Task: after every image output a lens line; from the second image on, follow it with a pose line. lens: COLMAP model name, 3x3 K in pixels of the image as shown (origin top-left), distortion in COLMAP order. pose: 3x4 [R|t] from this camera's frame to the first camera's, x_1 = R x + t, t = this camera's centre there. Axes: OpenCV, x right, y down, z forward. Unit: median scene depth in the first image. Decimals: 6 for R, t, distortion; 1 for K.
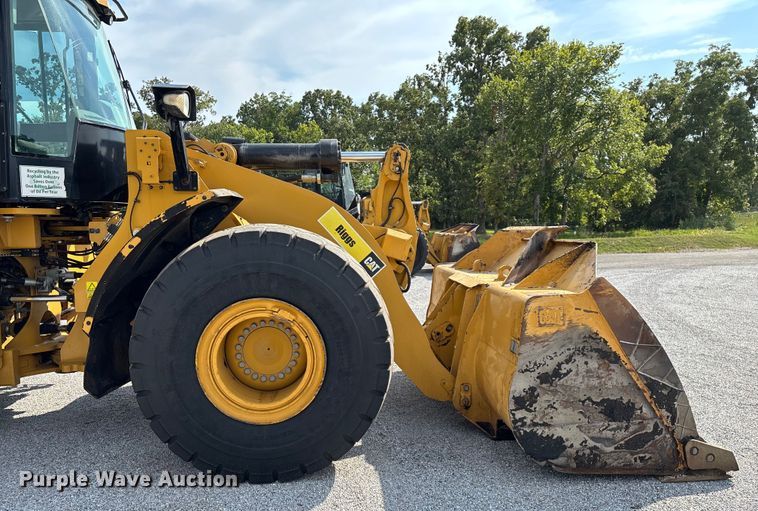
lens RADIAL K [[570.3, 0, 378.5], [0, 570.3, 290.3], [0, 0, 1]] dist [0.056660, -0.052523]
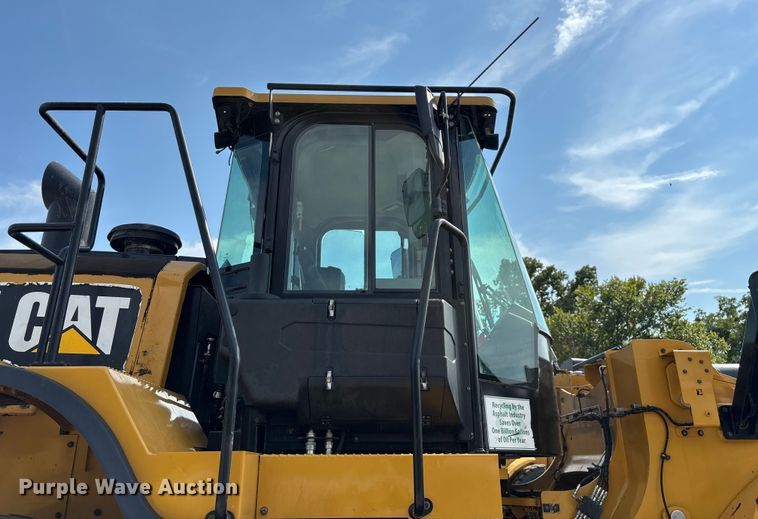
lens RADIAL K [[576.4, 0, 379.0], [0, 576.4, 259.5], [0, 0, 1]] dist [0.046505, 0.000440]
pose [[0.999550, -0.008078, -0.028897, -0.630014], [-0.005292, 0.900520, -0.434782, -0.069260], [0.029534, 0.434739, 0.900072, 0.335983]]
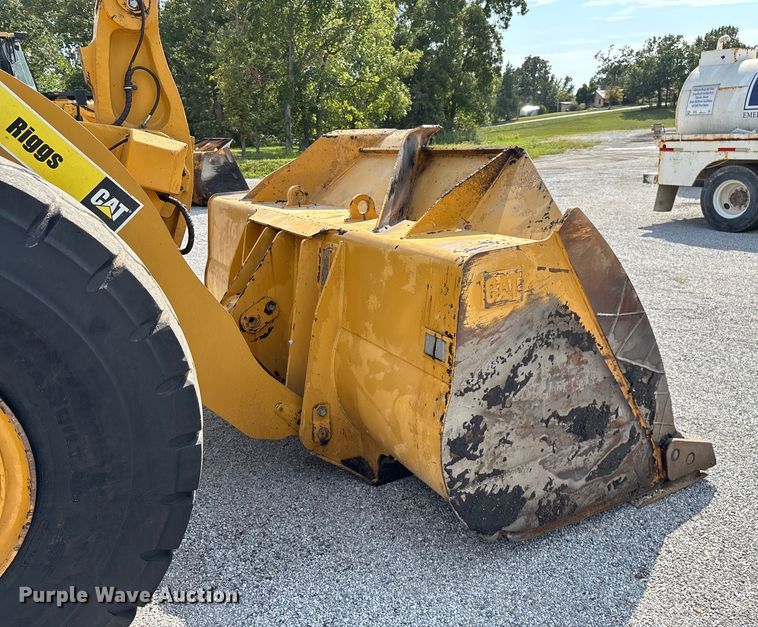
lens RADIAL K [[629.1, 0, 420.5], [0, 629.1, 312.7], [0, 0, 1]] dist [0.058234, -0.064684]
pose [[0.887574, -0.133415, 0.440924, -0.027198], [0.066891, 0.984325, 0.163188, -0.025924], [-0.455784, -0.115347, 0.882585, 0.396685]]
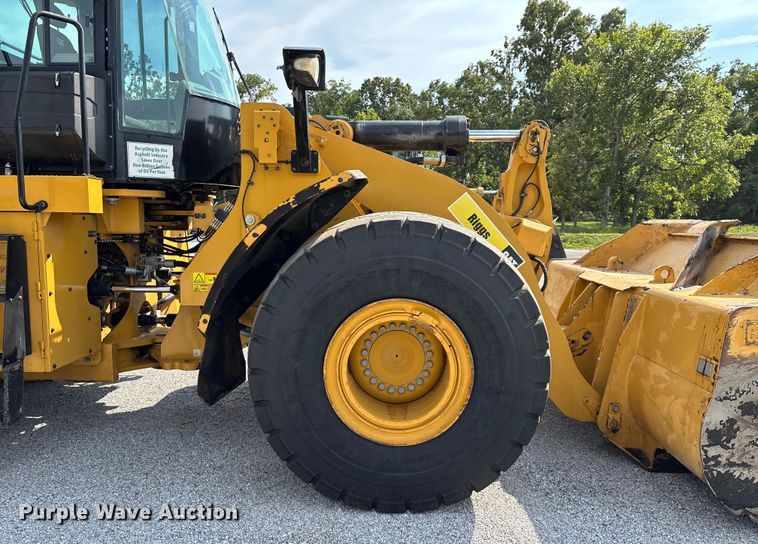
lens RADIAL K [[569.9, 0, 379.4], [0, 569.9, 290.9], [0, 0, 1]] dist [0.058513, -0.061646]
pose [[0.995972, 0.029544, -0.084655, -0.128816], [-0.027947, 0.999409, 0.019999, -0.011011], [0.085196, -0.017552, 0.996210, 0.118973]]
